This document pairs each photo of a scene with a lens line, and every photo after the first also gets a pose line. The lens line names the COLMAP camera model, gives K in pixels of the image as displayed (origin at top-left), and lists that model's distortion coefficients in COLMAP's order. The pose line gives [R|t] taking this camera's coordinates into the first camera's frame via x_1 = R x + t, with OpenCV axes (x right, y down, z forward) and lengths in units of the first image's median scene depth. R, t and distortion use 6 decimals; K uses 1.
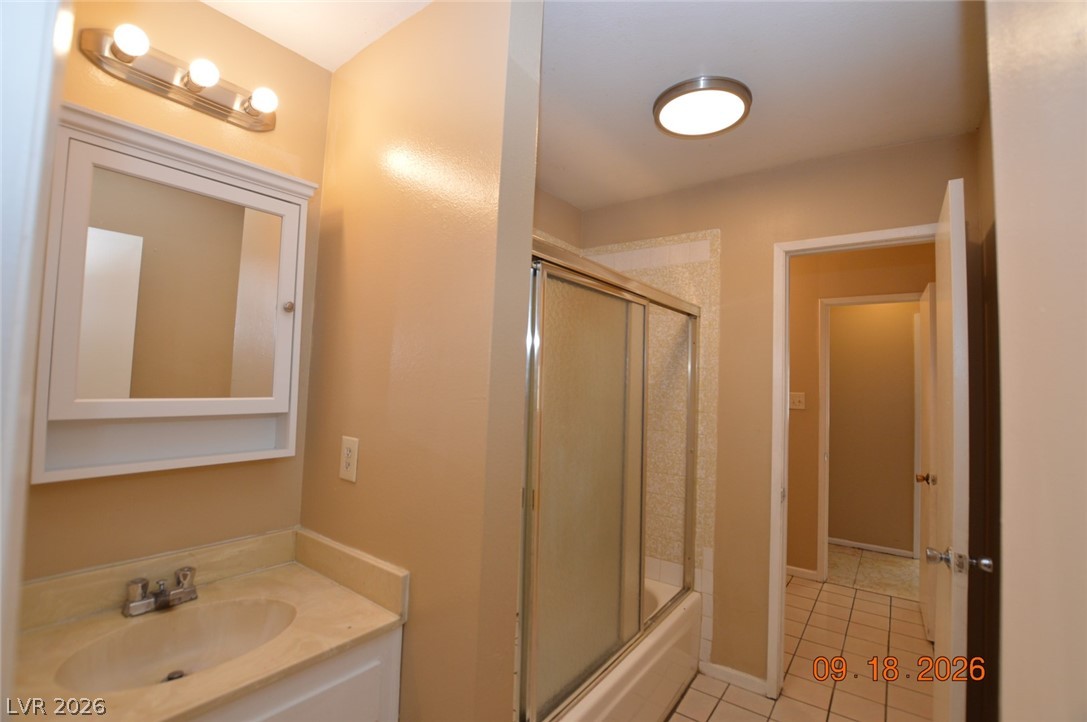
lens RADIAL K [[483.5, 0, 542.7], [0, 483.5, 360.4], [0, 0, 1]] dist [-0.031938, 0.001465]
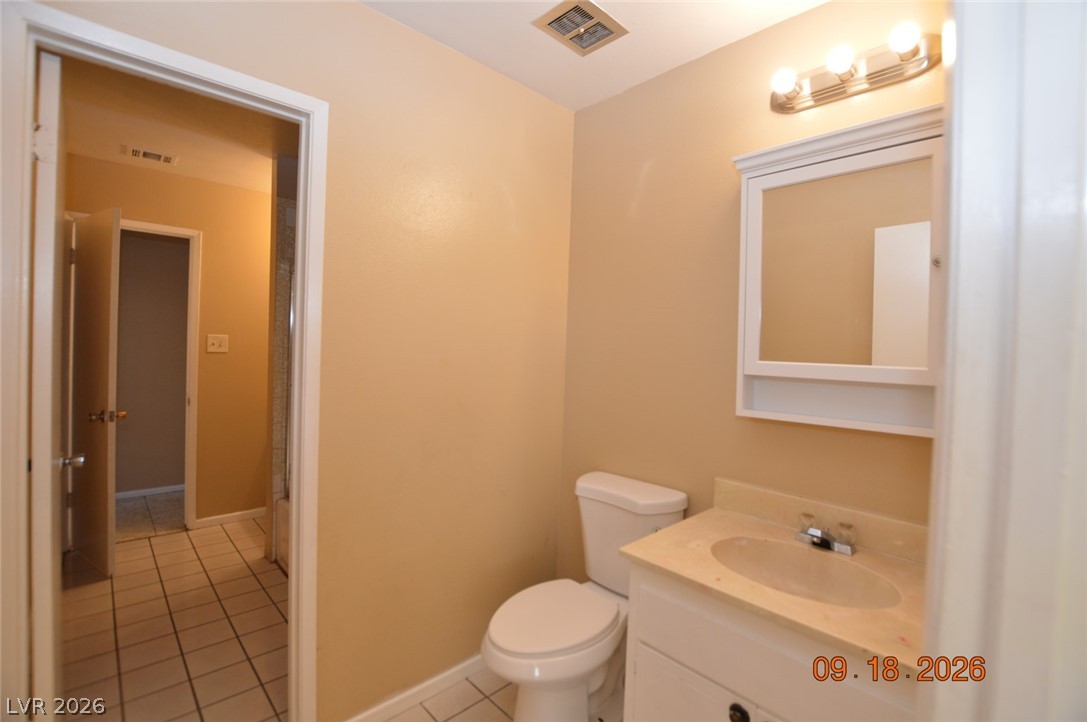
lens RADIAL K [[483.5, 0, 542.5], [0, 483.5, 357.8], [0, 0, 1]] dist [-0.031938, 0.001465]
pose [[-0.171752, -0.020682, -0.984923, 0.451791], [0.014914, 0.999610, -0.023591, 0.078605], [0.985027, -0.018741, -0.171376, 0.526008]]
